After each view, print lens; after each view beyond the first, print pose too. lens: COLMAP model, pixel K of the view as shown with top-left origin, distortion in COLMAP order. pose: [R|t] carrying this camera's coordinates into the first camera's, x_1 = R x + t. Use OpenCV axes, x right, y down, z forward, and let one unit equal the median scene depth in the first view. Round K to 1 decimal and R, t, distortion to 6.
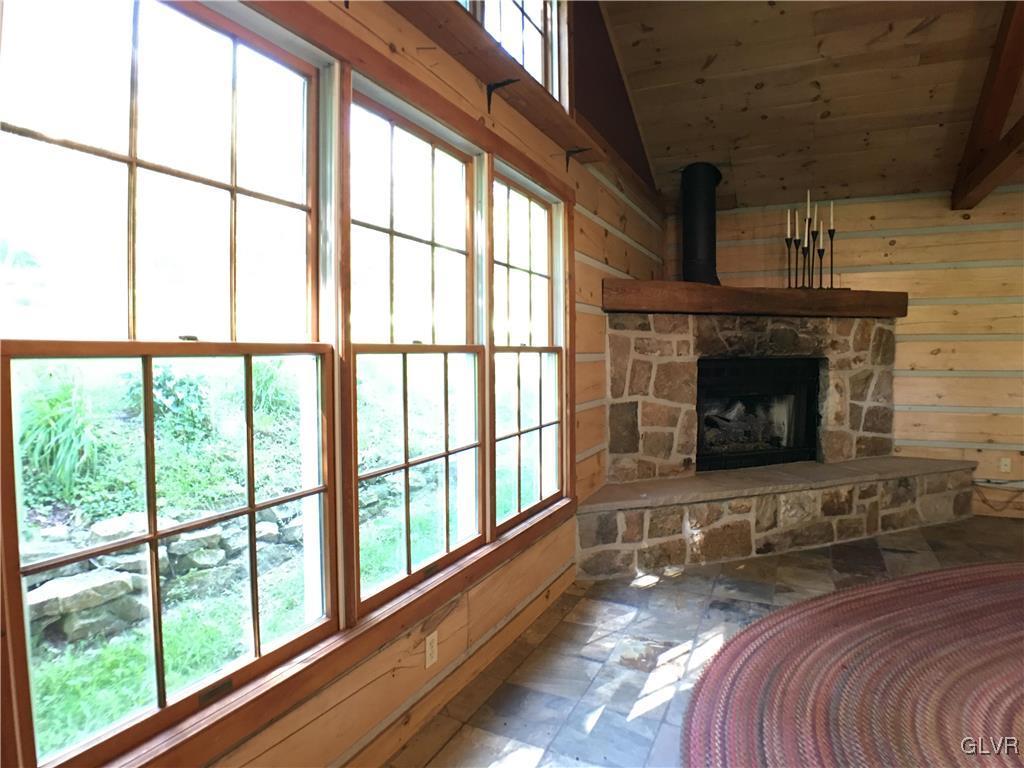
lens RADIAL K [[595.2, 0, 509.1], [0, 595.2, 378.7], [0, 0, 1]] dist [-0.083860, 0.008224]
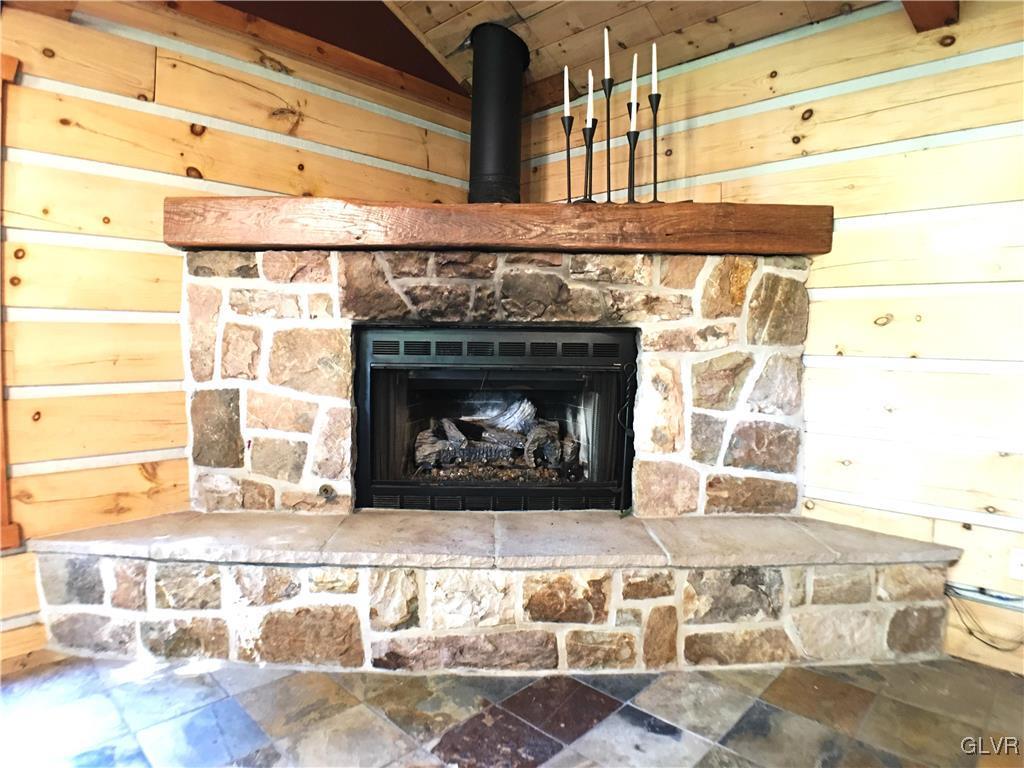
lens RADIAL K [[595.2, 0, 514.0], [0, 595.2, 376.8], [0, 0, 1]] dist [-0.083860, 0.008224]
pose [[0.954181, 0.036814, -0.296957, 0.660732], [-0.032009, 0.999266, 0.021029, 0.002402], [0.297514, -0.010561, 0.954659, 0.467694]]
